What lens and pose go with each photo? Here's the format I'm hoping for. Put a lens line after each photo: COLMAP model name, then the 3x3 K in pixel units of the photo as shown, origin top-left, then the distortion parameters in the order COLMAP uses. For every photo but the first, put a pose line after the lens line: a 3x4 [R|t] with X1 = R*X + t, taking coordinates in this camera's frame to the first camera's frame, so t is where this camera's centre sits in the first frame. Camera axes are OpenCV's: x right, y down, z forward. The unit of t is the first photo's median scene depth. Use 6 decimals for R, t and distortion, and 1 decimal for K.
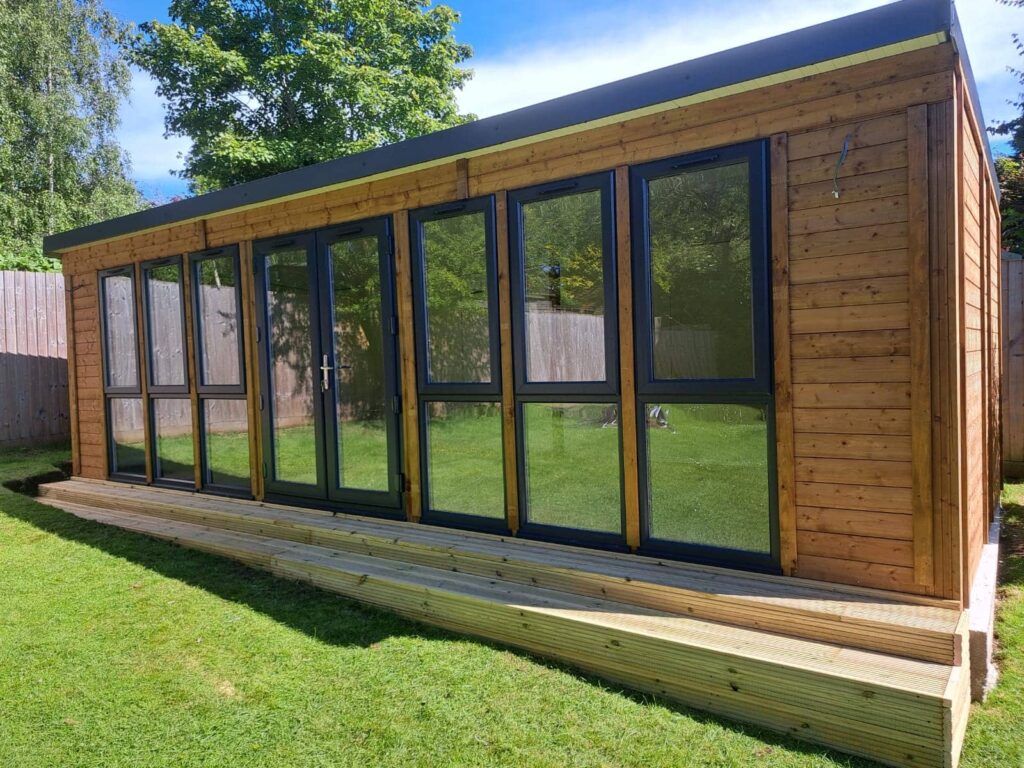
lens RADIAL K [[726.6, 0, 507.7], [0, 726.6, 384.0], [0, 0, 1]] dist [0.048148, -0.014581]
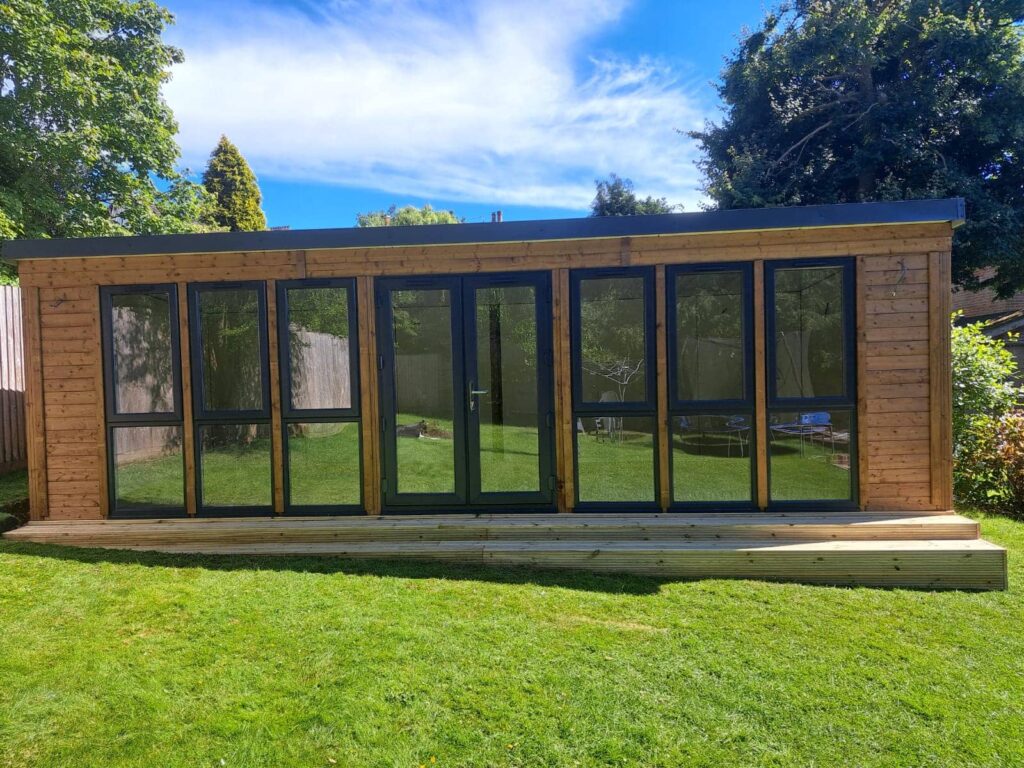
lens RADIAL K [[726.6, 0, 472.4], [0, 726.6, 397.0], [0, 0, 1]] dist [0.048148, -0.014581]
pose [[0.856527, -0.011435, 0.515975, -1.177436], [0.017135, 0.999833, -0.006285, -0.009411], [-0.515817, 0.014225, 0.856580, -0.010629]]
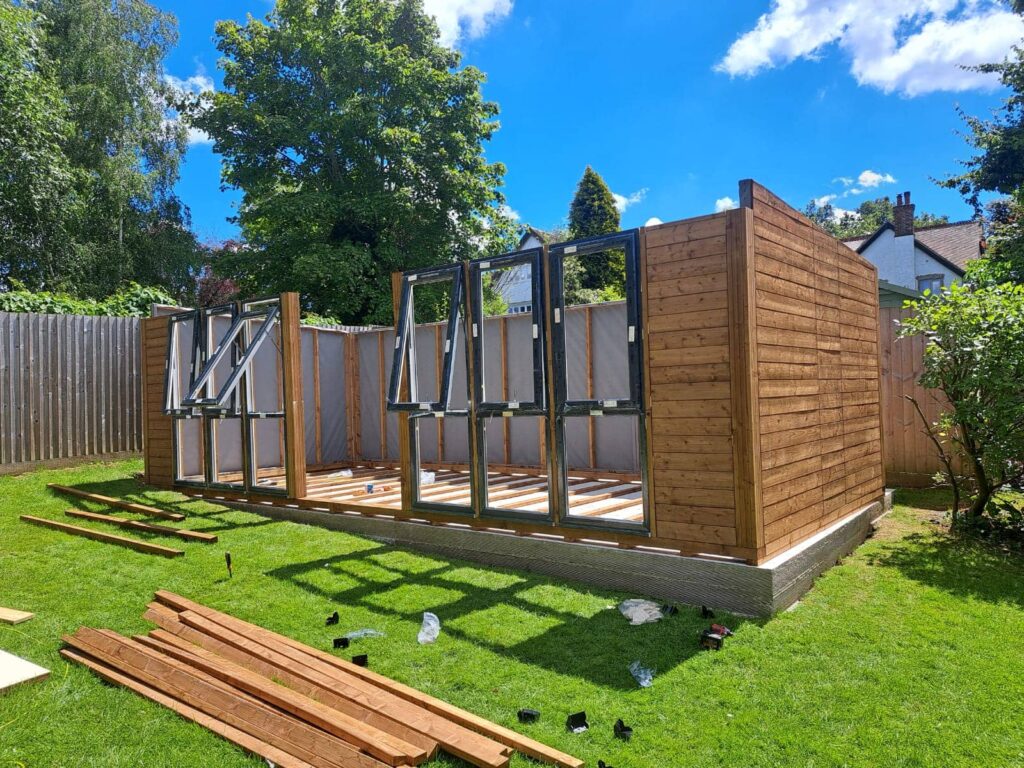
lens RADIAL K [[726.6, 0, 510.3], [0, 726.6, 393.6], [0, 0, 1]] dist [0.048148, -0.014581]
pose [[0.998659, 0.002919, -0.051680, 0.162118], [-0.004668, 0.999419, -0.033751, 0.030833], [0.051552, 0.033947, 0.998093, -0.396681]]
